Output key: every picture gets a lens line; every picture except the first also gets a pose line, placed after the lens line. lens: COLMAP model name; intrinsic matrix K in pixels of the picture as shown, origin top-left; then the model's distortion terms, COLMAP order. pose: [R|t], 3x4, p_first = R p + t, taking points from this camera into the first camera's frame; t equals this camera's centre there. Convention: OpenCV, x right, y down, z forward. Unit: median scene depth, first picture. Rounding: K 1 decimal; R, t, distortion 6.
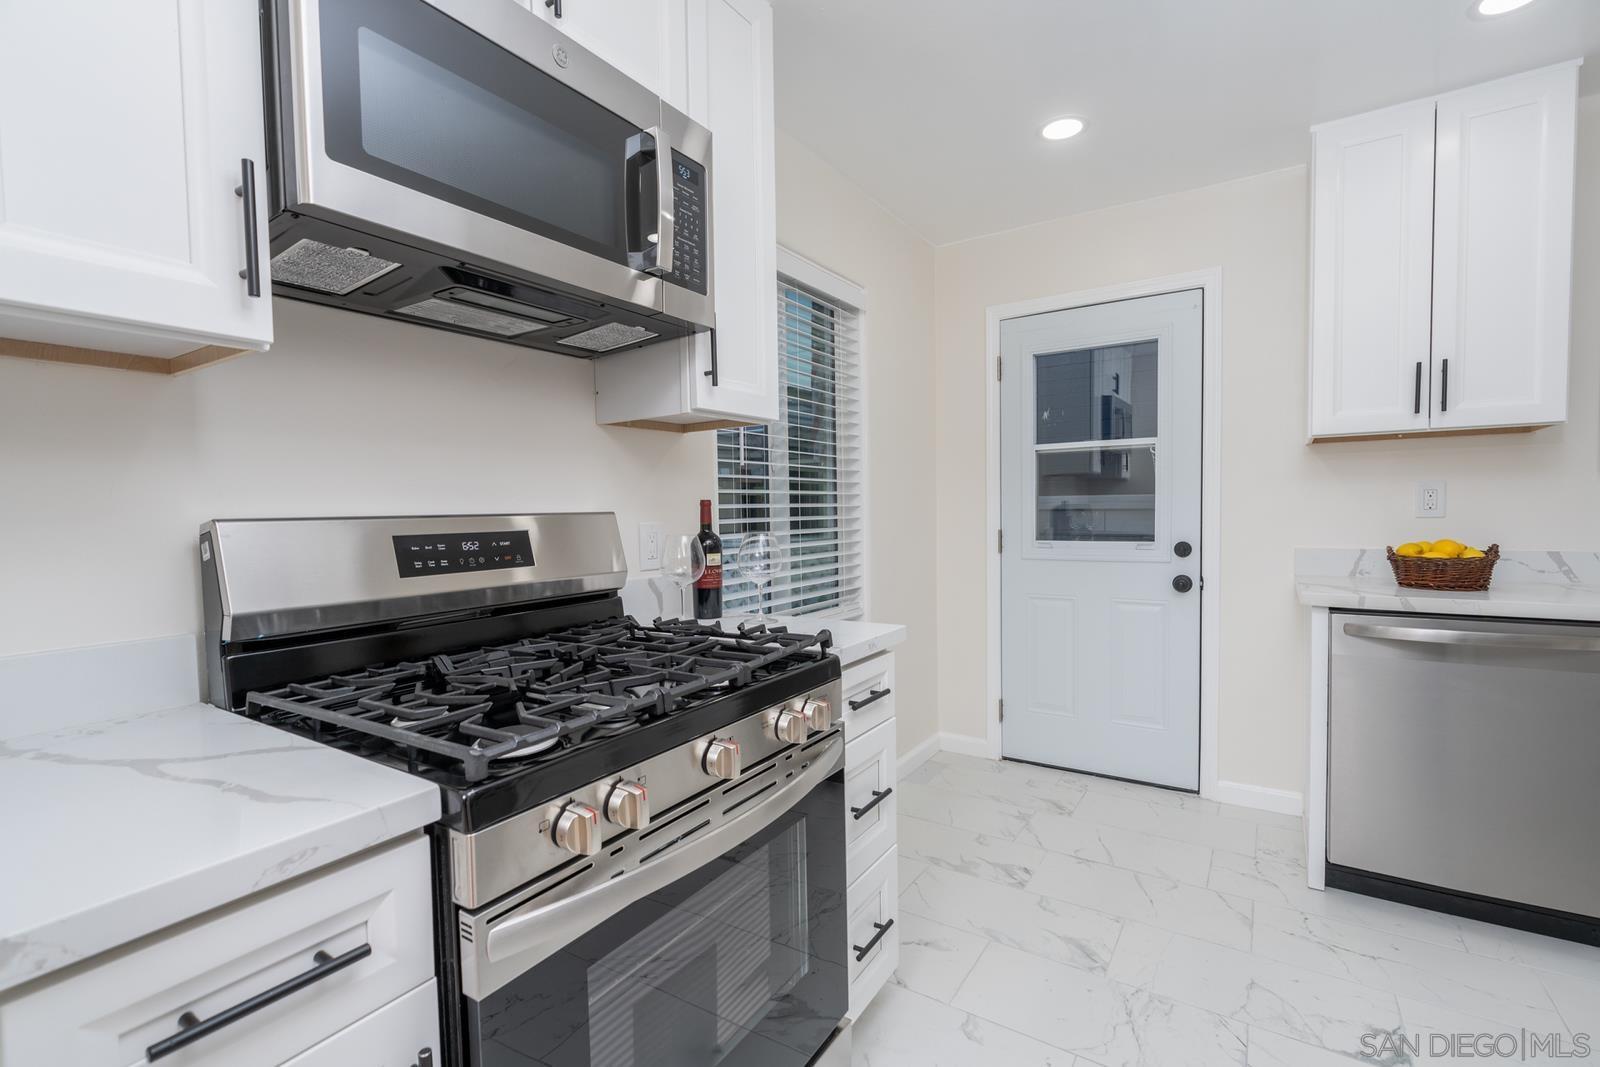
lens RADIAL K [[736.1, 0, 796.0], [0, 736.1, 538.3], [0, 0, 1]] dist [-0.000133, -0.000066]
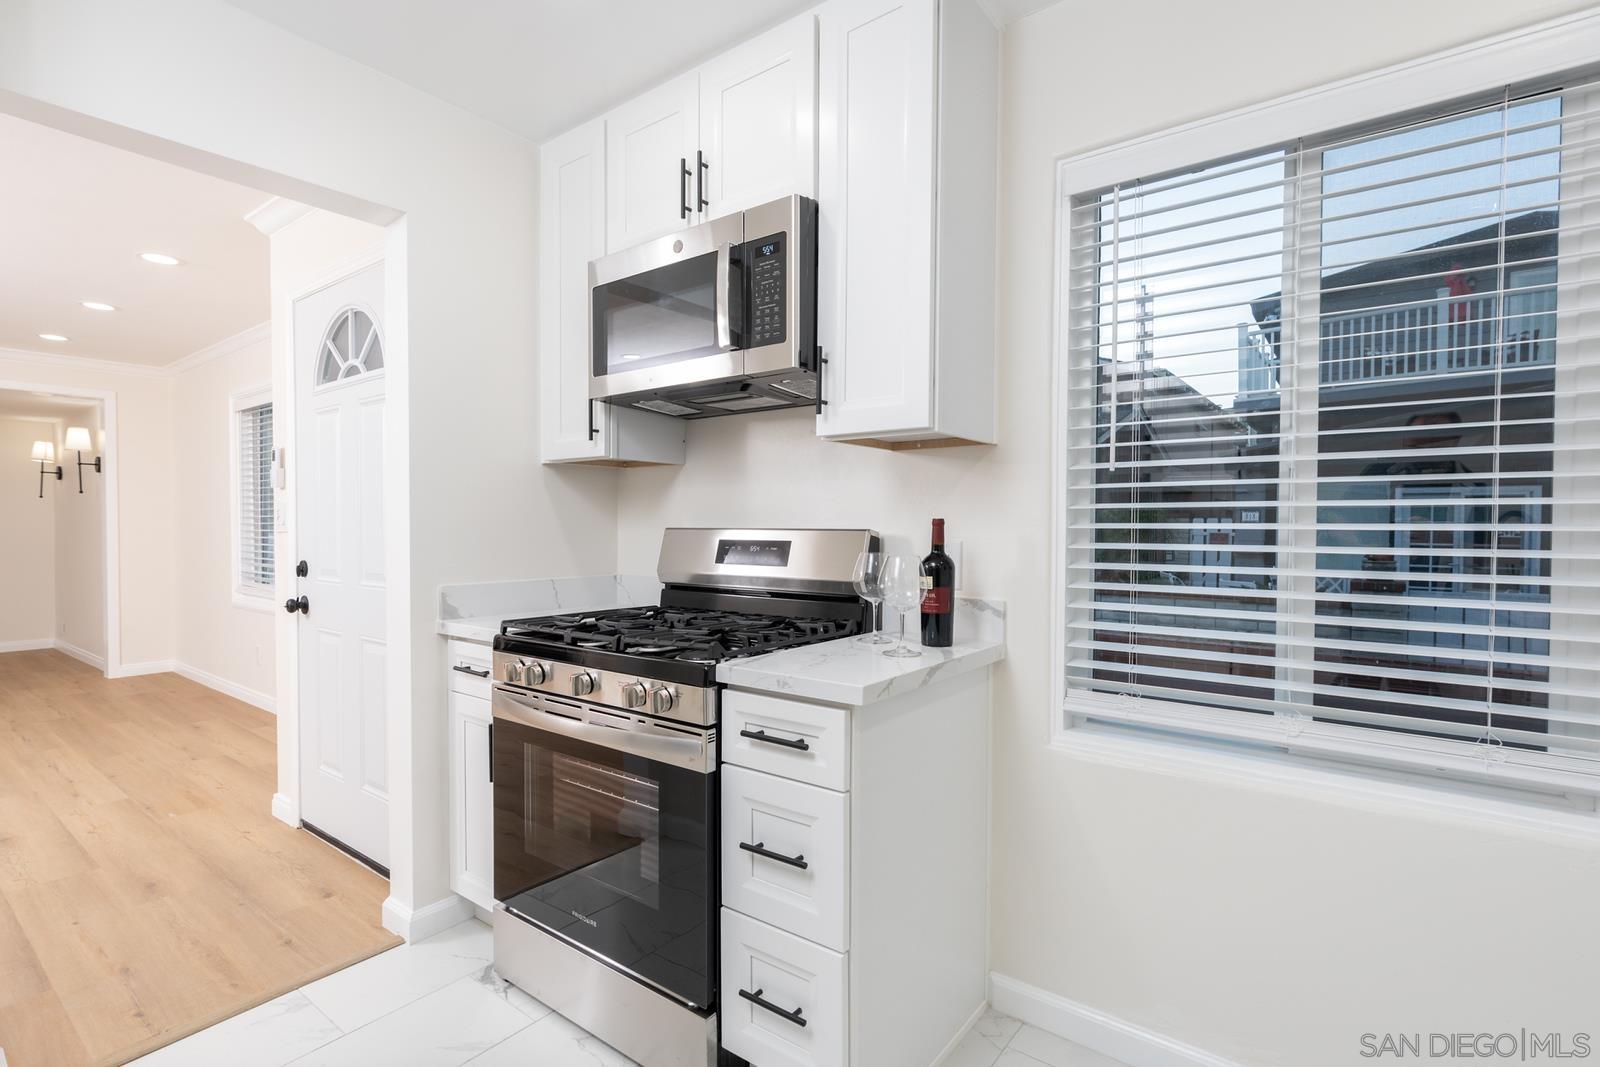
lens RADIAL K [[736.1, 0, 802.4], [0, 736.1, 529.2], [0, 0, 1]] dist [-0.000133, -0.000066]
pose [[-0.048526, 0.036313, -0.998162, 0.820746], [-0.040867, 0.998430, 0.038310, -0.067436], [0.997986, 0.042650, -0.046966, 0.871907]]
